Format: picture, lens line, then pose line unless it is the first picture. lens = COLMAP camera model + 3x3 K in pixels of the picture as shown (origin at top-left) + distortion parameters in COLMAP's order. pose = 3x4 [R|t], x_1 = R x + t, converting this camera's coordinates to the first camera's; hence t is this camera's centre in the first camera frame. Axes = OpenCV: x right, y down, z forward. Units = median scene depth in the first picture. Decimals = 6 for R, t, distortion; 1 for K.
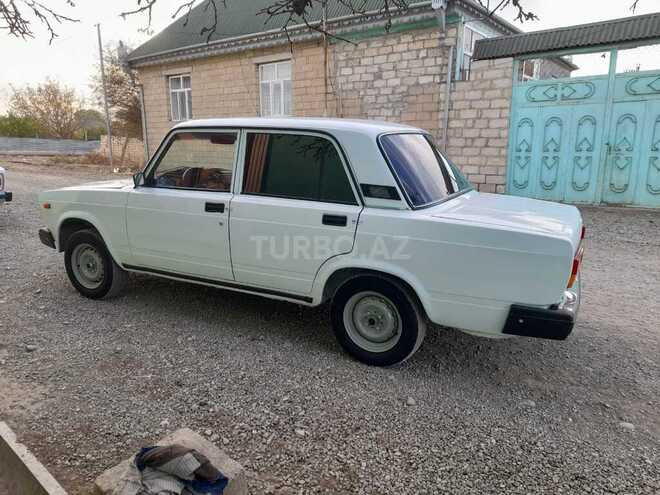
lens RADIAL K [[484.9, 0, 329.0], [0, 484.9, 248.3], [0, 0, 1]] dist [0.029046, -0.002457]
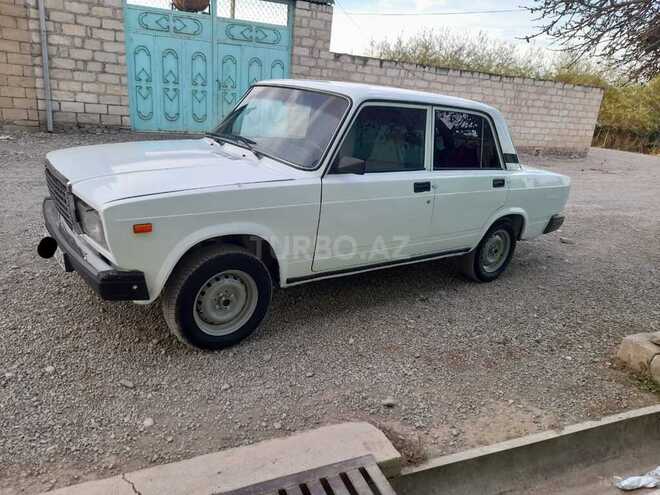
lens RADIAL K [[480.9, 0, 326.6], [0, 480.9, 249.2], [0, 0, 1]] dist [0.034968, -0.009317]
pose [[0.436319, -0.258936, 0.861730, -0.960568], [0.102000, 0.965759, 0.238550, -0.172396], [-0.893992, -0.016187, 0.447790, 0.581604]]
